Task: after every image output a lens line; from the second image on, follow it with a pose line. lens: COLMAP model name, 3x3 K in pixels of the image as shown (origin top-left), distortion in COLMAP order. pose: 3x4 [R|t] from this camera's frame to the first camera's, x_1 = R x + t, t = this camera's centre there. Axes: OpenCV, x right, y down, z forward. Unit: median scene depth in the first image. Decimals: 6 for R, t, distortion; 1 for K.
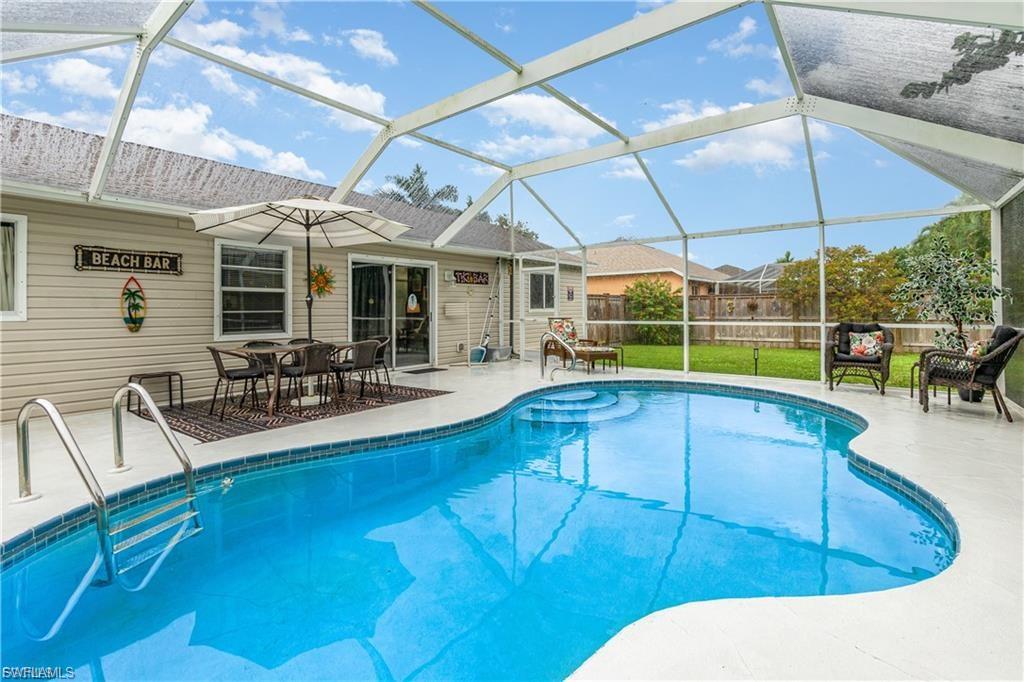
lens RADIAL K [[448.9, 0, 523.1], [0, 448.9, 301.7], [0, 0, 1]] dist [-0.004662, -0.000830]
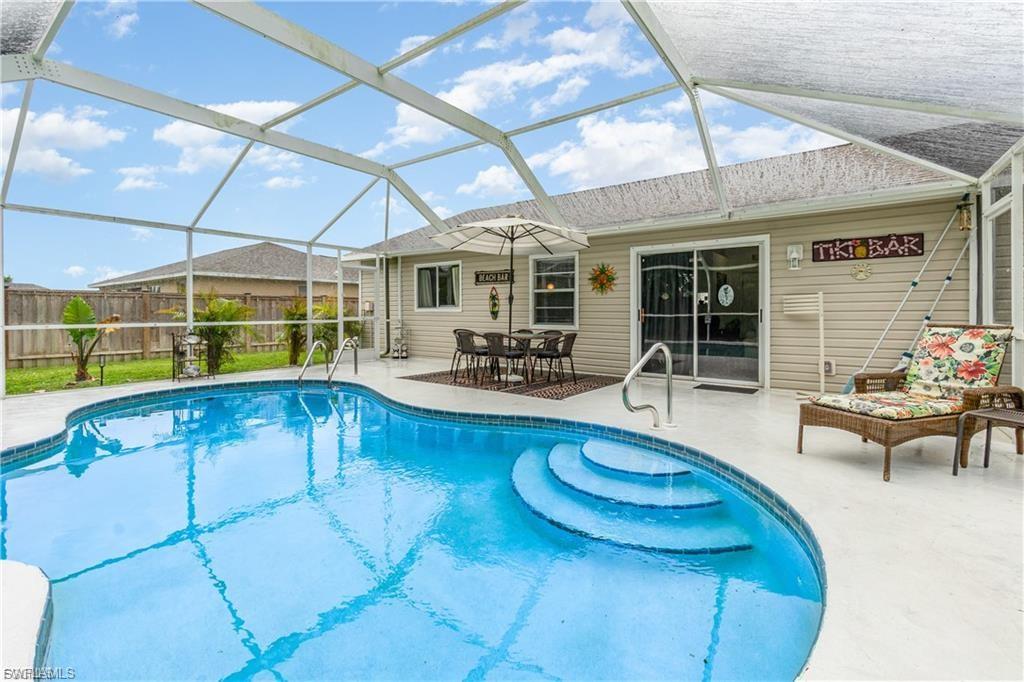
lens RADIAL K [[448.9, 0, 500.8], [0, 448.9, 312.9], [0, 0, 1]] dist [-0.004662, -0.000830]
pose [[0.016941, 0.019879, -0.999659, 0.695179], [0.024709, 0.999489, 0.020295, 0.007704], [0.999551, -0.025044, 0.016441, 0.841448]]
